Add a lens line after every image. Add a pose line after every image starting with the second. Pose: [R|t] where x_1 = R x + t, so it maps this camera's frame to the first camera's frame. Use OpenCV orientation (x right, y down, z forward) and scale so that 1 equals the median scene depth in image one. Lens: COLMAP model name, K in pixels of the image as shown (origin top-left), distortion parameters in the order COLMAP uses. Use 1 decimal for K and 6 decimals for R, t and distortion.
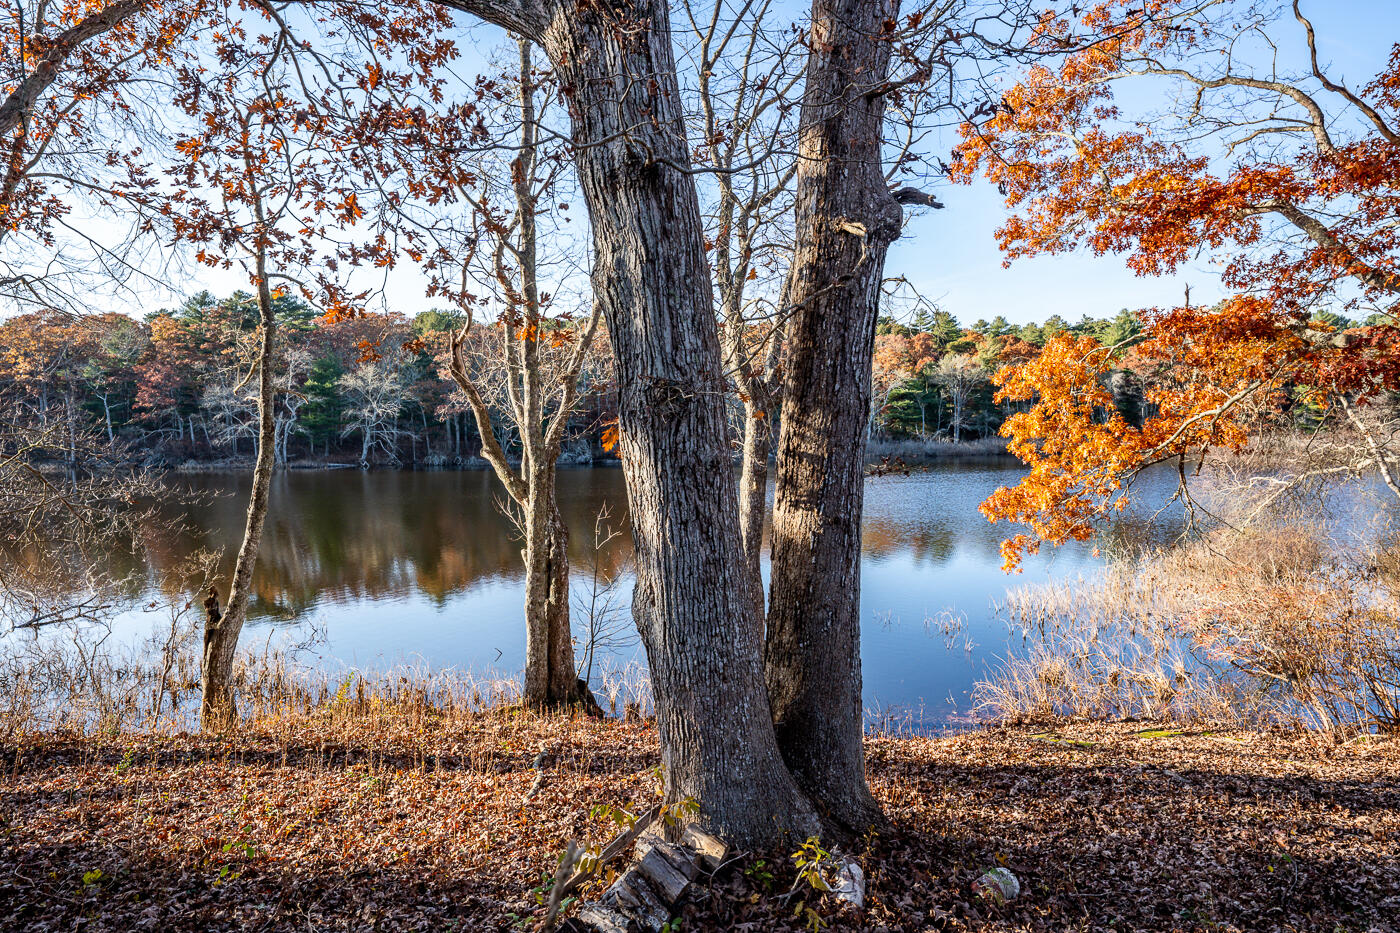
lens RADIAL K [[845.5, 0, 699.2], [0, 845.5, 467.1], [0, 0, 1]] dist [0.004806, 0.000291]
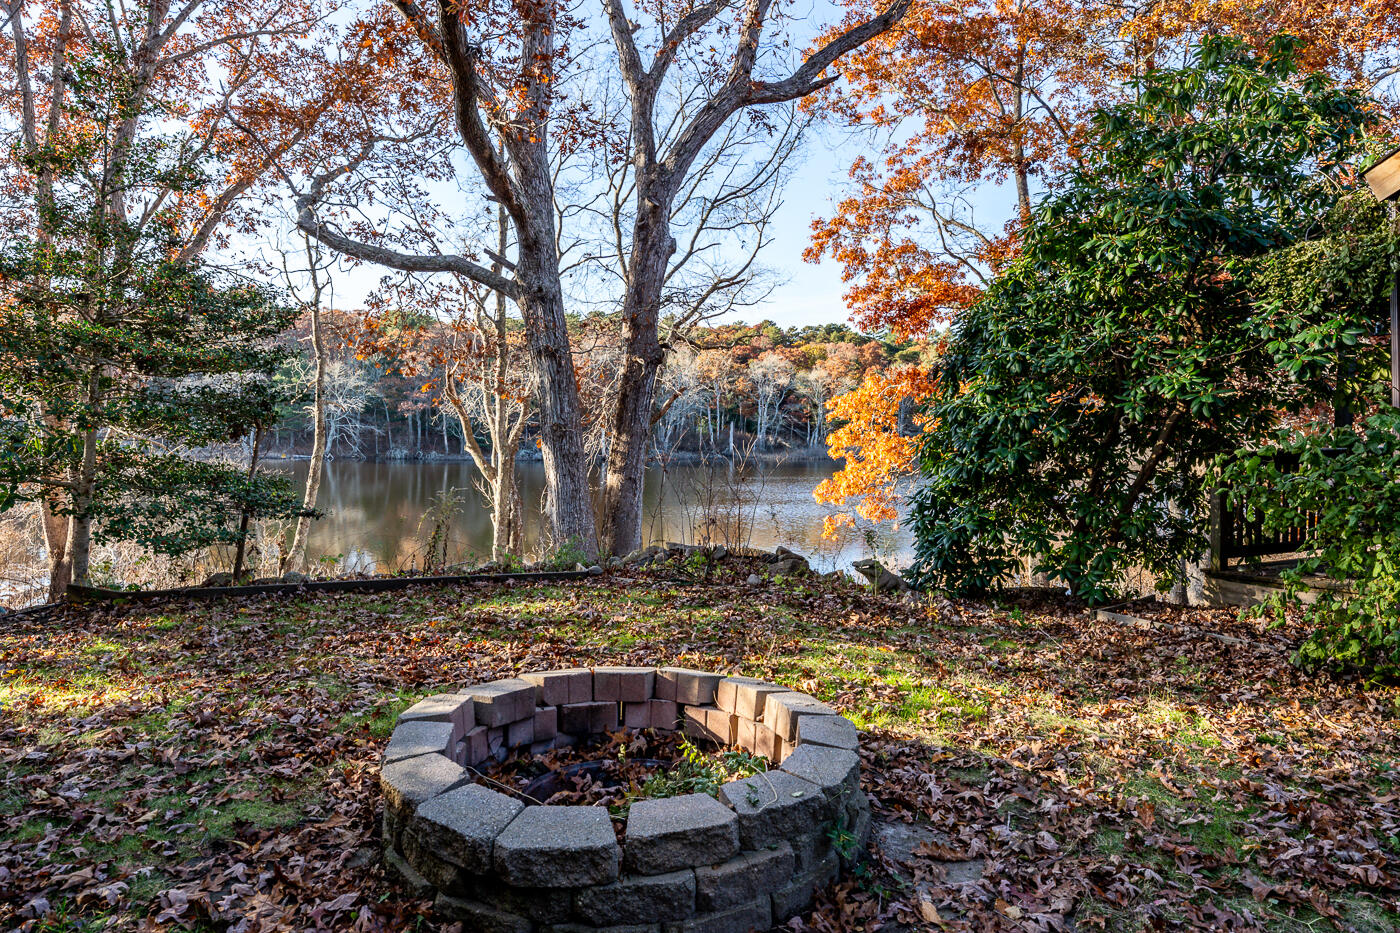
lens RADIAL K [[845.5, 0, 701.2], [0, 845.5, 464.2], [0, 0, 1]] dist [0.004806, 0.000291]
pose [[0.998486, 0.021506, 0.050633, 0.083176], [-0.021312, 0.999763, -0.004363, 0.009224], [-0.050715, 0.003277, 0.998708, -0.511607]]
